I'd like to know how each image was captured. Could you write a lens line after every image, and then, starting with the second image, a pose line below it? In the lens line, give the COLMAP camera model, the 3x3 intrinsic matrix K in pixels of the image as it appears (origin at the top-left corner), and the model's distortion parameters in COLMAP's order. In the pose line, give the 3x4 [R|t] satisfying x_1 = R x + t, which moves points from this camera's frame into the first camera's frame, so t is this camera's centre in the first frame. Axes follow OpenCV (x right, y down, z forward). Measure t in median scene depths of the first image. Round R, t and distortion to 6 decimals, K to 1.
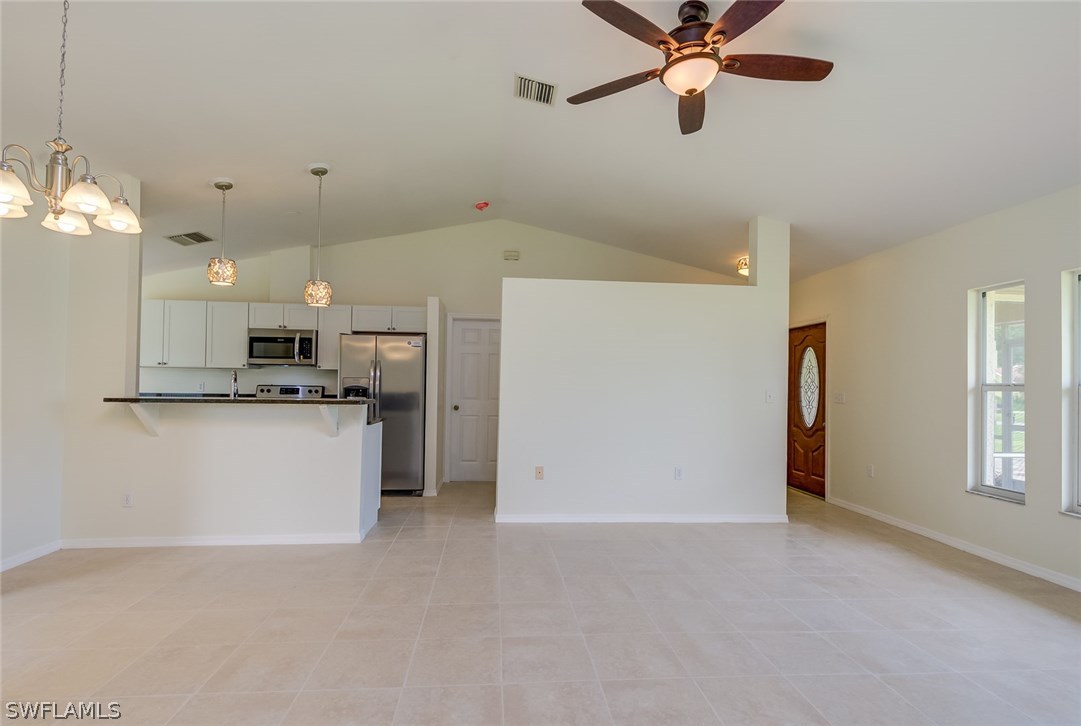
lens RADIAL K [[517.6, 0, 547.1], [0, 517.6, 376.6], [0, 0, 1]] dist [0.000404, -0.000107]
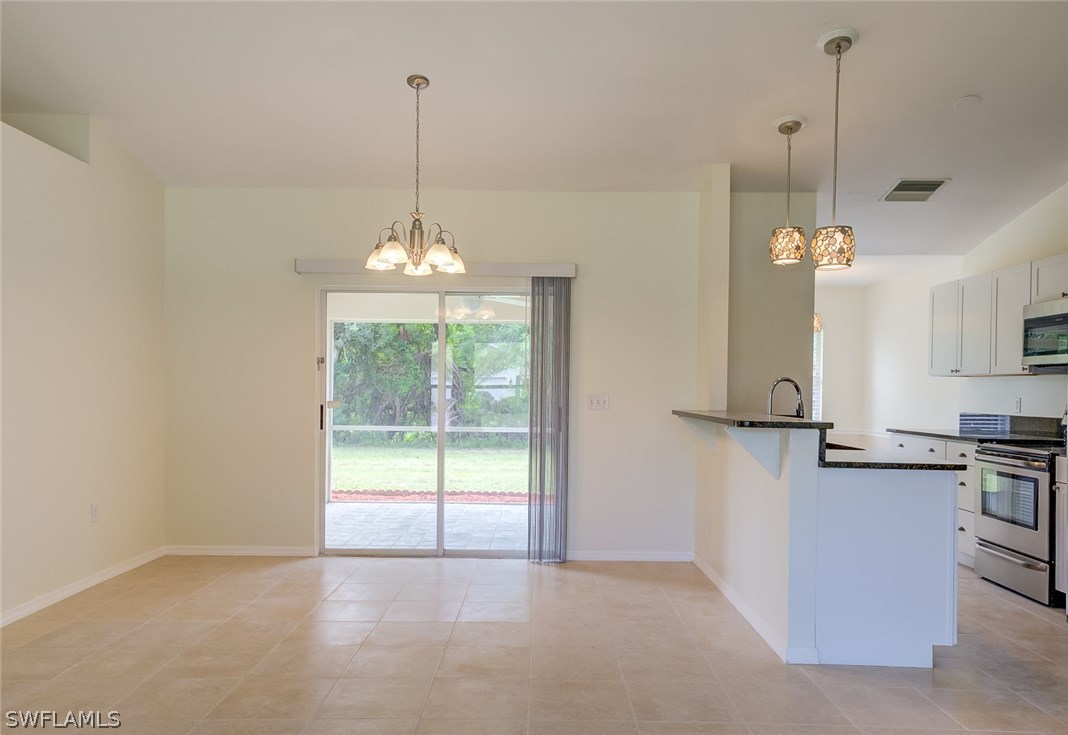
lens RADIAL K [[779.9, 0, 538.1], [0, 779.9, 392.4], [0, 0, 1]] dist [0.058879, -0.001938]
pose [[-0.099401, -0.010791, -0.994989, 0.390817], [0.000748, 0.999940, -0.010920, 0.015228], [0.995047, -0.001830, -0.099387, 0.558959]]
